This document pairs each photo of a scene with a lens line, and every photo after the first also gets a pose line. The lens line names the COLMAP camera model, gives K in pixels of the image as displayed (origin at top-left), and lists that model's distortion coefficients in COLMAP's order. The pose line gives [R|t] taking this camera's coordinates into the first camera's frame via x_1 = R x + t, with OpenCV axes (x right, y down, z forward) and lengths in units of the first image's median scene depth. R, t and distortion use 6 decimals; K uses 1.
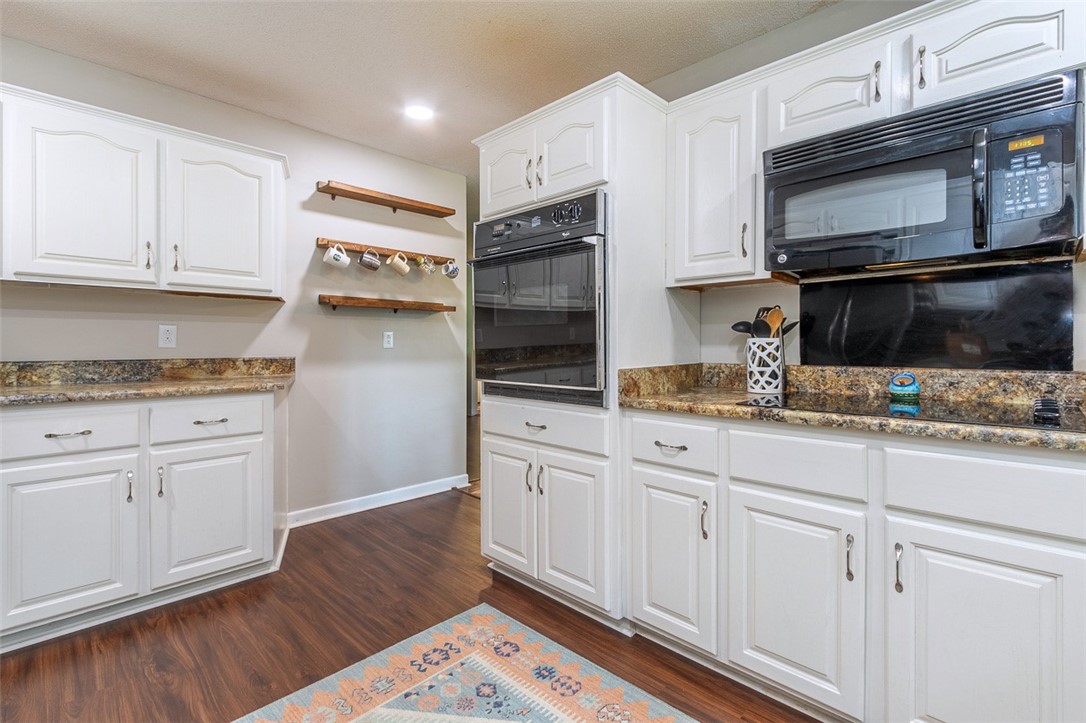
lens RADIAL K [[494.1, 0, 545.0], [0, 494.1, 350.0], [0, 0, 1]] dist [0.004466, -0.003217]
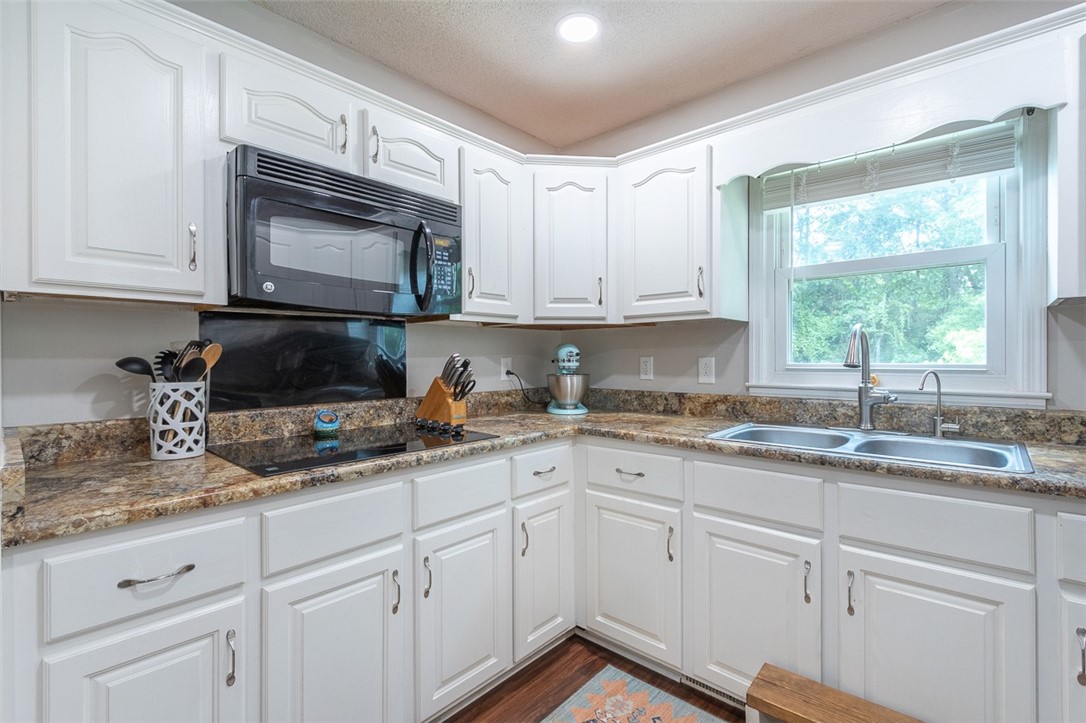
lens RADIAL K [[494.1, 0, 548.0], [0, 494.1, 359.8], [0, 0, 1]] dist [0.004466, -0.003217]
pose [[-0.037252, -0.003607, 0.999299, -0.331454], [0.014452, 0.999887, 0.004148, -0.055684], [-0.999201, 0.014596, -0.037195, 0.523322]]
